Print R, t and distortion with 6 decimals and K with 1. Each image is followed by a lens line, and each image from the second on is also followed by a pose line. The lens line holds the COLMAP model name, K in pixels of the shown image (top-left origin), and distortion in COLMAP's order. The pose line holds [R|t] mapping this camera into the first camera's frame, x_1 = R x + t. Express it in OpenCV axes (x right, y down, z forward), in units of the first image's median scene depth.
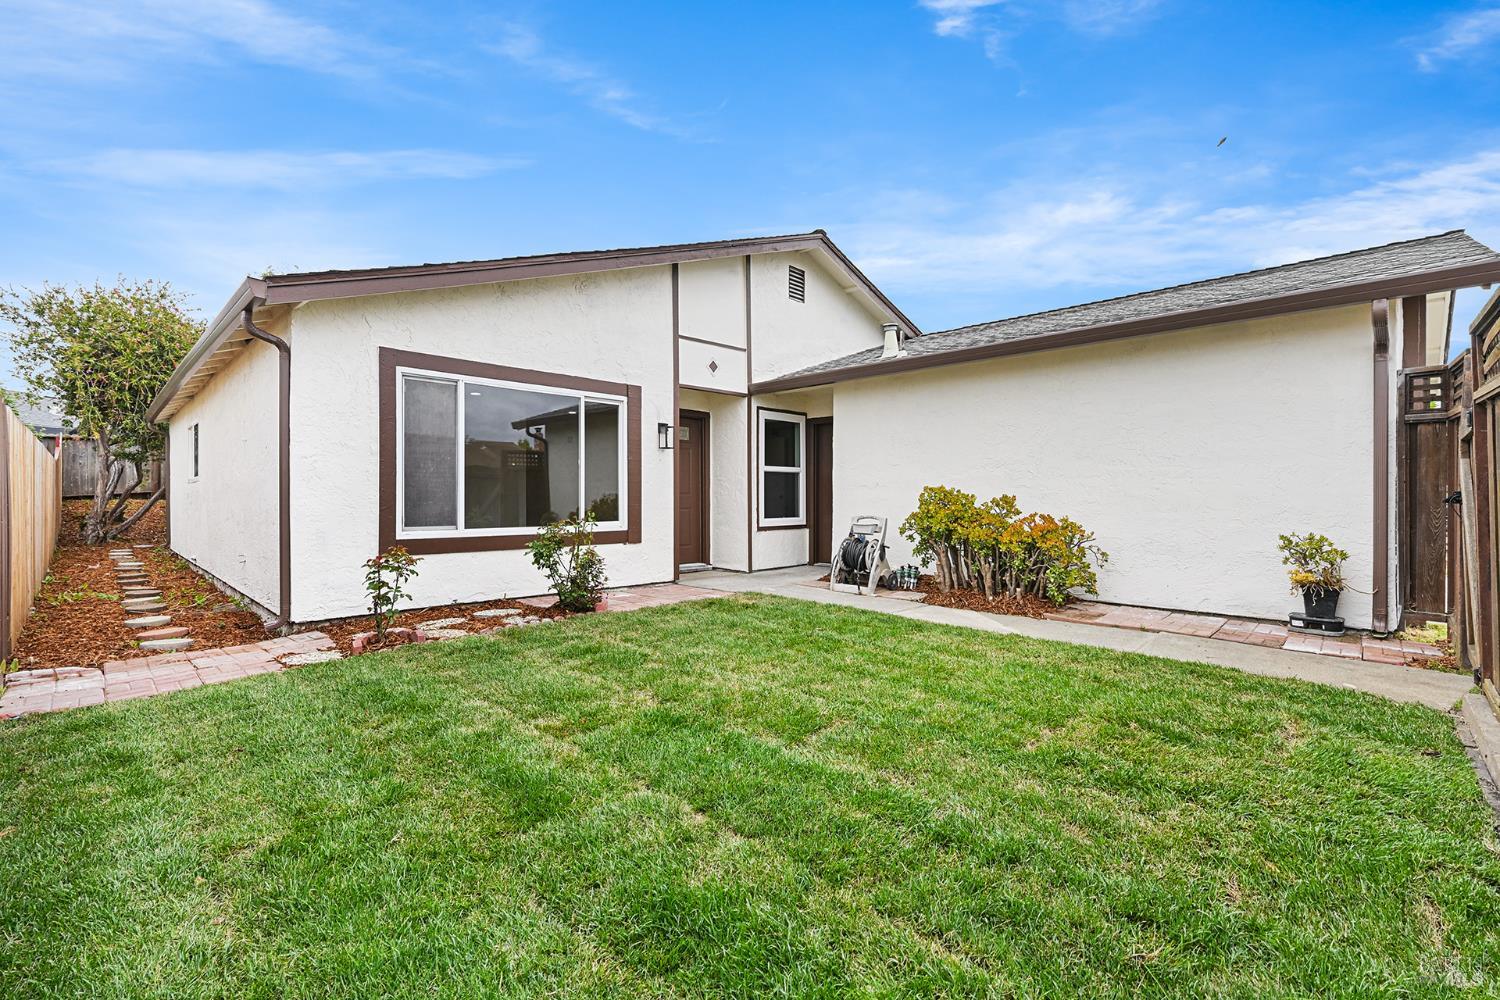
lens RADIAL K [[625.9, 0, 754.9], [0, 625.9, 493.9], [0, 0, 1]] dist [0.000366, -0.000377]
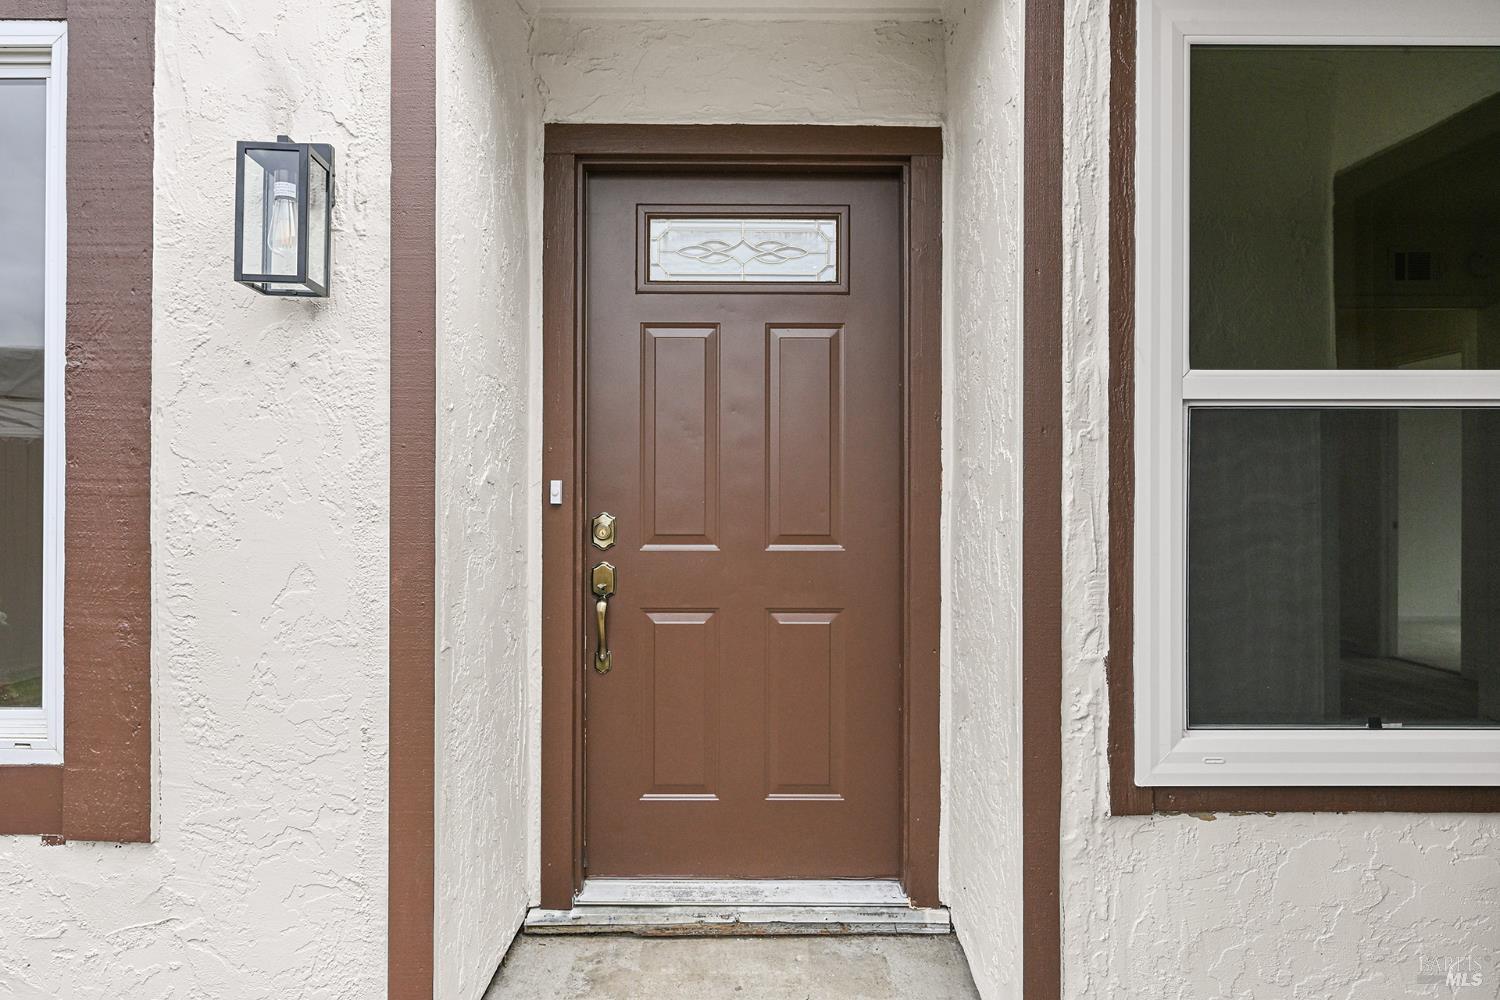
lens RADIAL K [[935.6, 0, 754.5], [0, 935.6, 496.1], [0, 0, 1]] dist [-0.003636, -0.000781]
pose [[0.700231, -0.004298, -0.713903, 0.120410], [0.001461, 0.999988, -0.004587, -0.016809], [0.713915, 0.002169, 0.700229, 0.921686]]
